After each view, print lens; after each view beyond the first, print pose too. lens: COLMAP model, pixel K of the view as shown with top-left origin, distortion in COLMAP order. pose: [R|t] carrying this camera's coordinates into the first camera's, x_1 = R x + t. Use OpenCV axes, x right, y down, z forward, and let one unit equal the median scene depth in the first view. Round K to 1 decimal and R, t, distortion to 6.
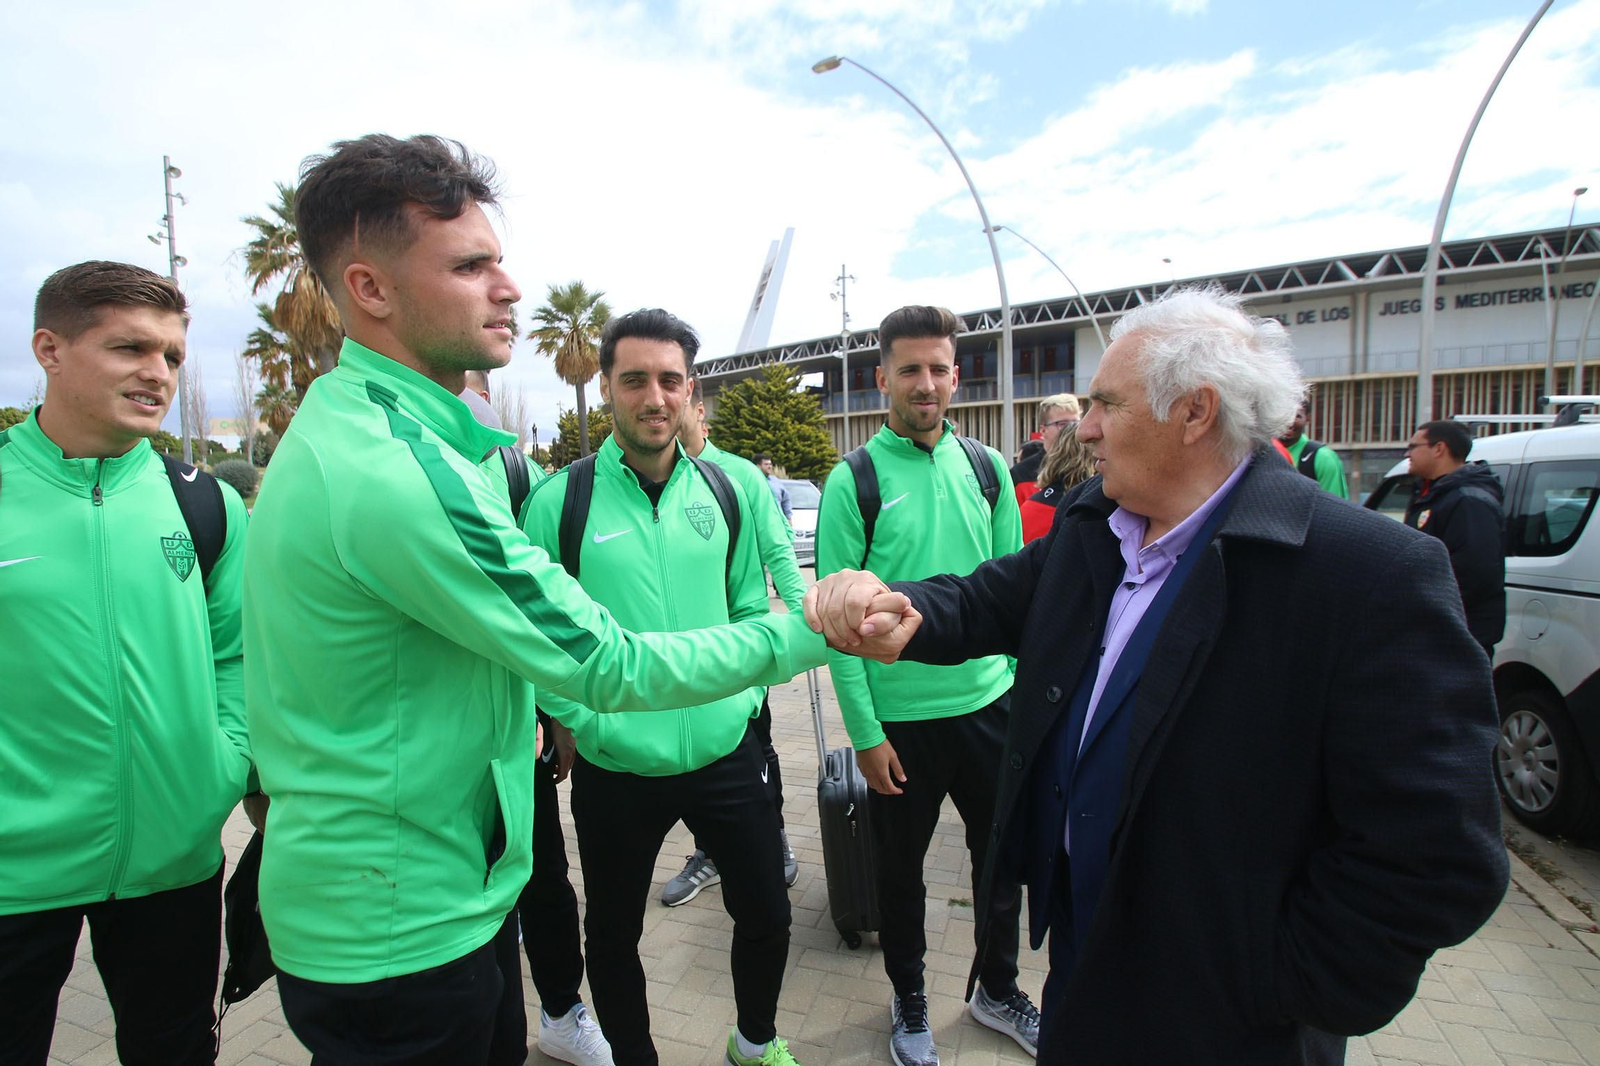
lens RADIAL K [[841.1, 0, 791.2], [0, 841.1, 518.6], [0, 0, 1]] dist [0.005794, -0.002421]
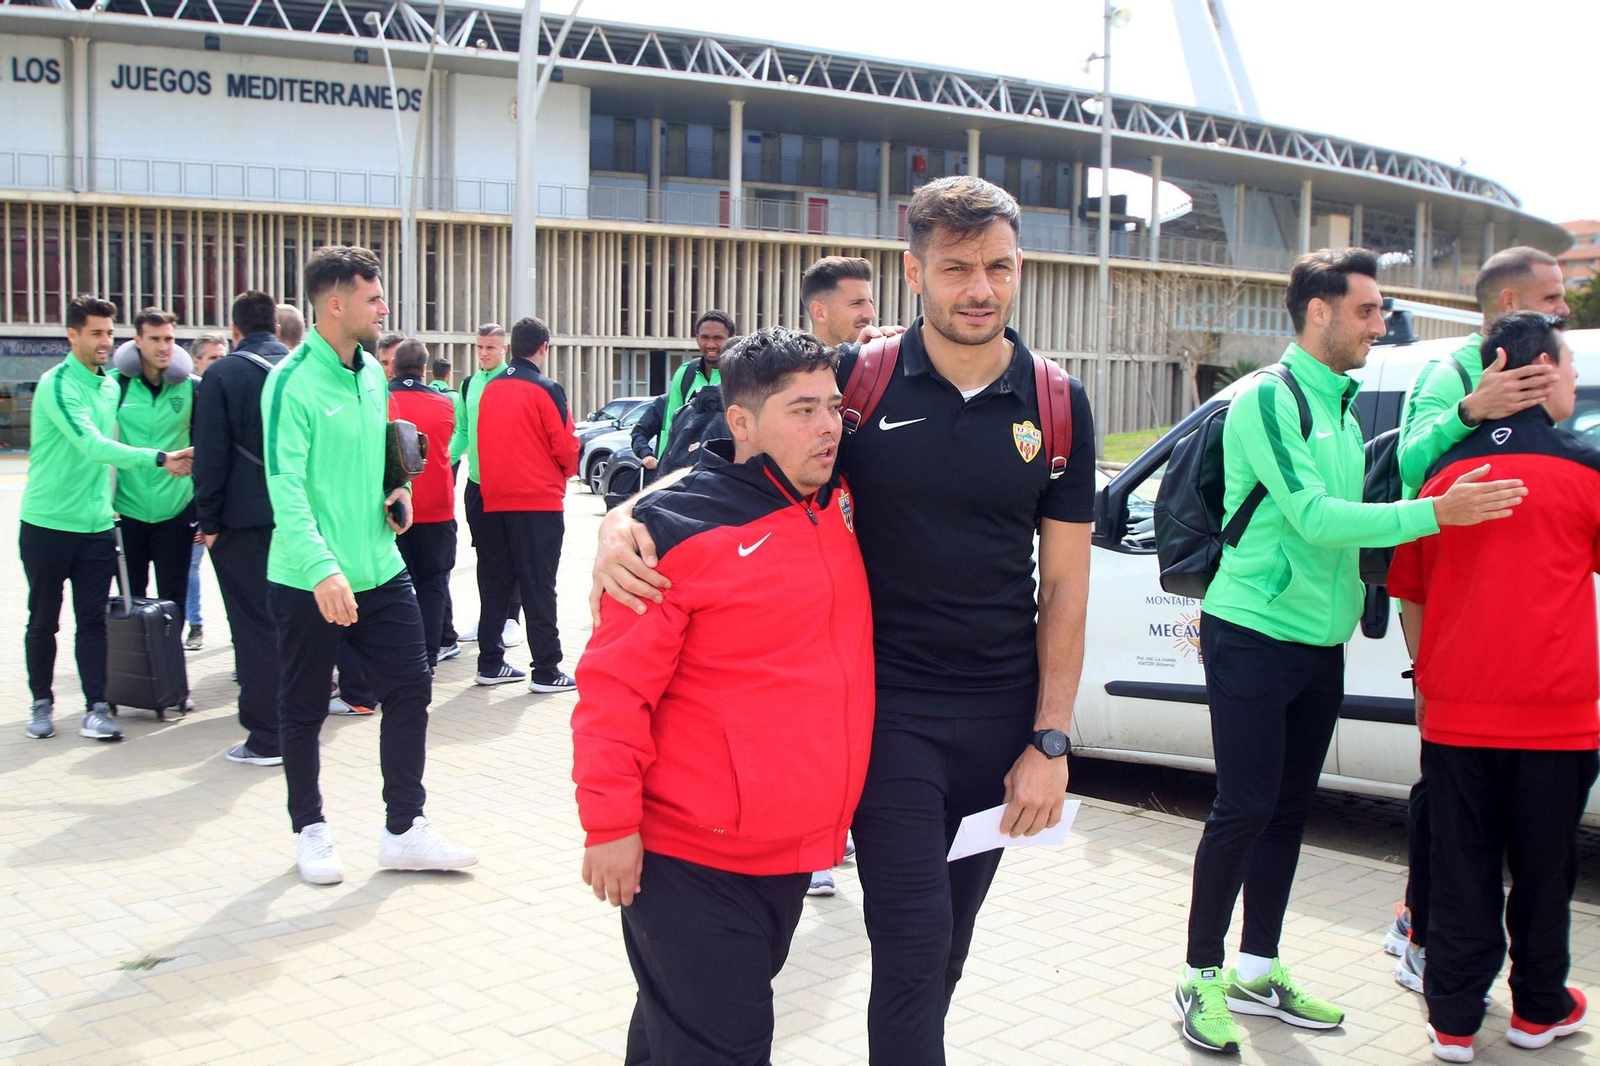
lens RADIAL K [[1892.1, 0, 785.0], [0, 1892.1, 544.3], [0, 0, 1]] dist [-0.138221, 0.000000]
pose [[0.427498, -0.056150, 0.902271, -0.395803], [0.023644, 0.998422, 0.050931, -0.008195], [-0.903707, -0.000440, 0.428151, 0.281475]]
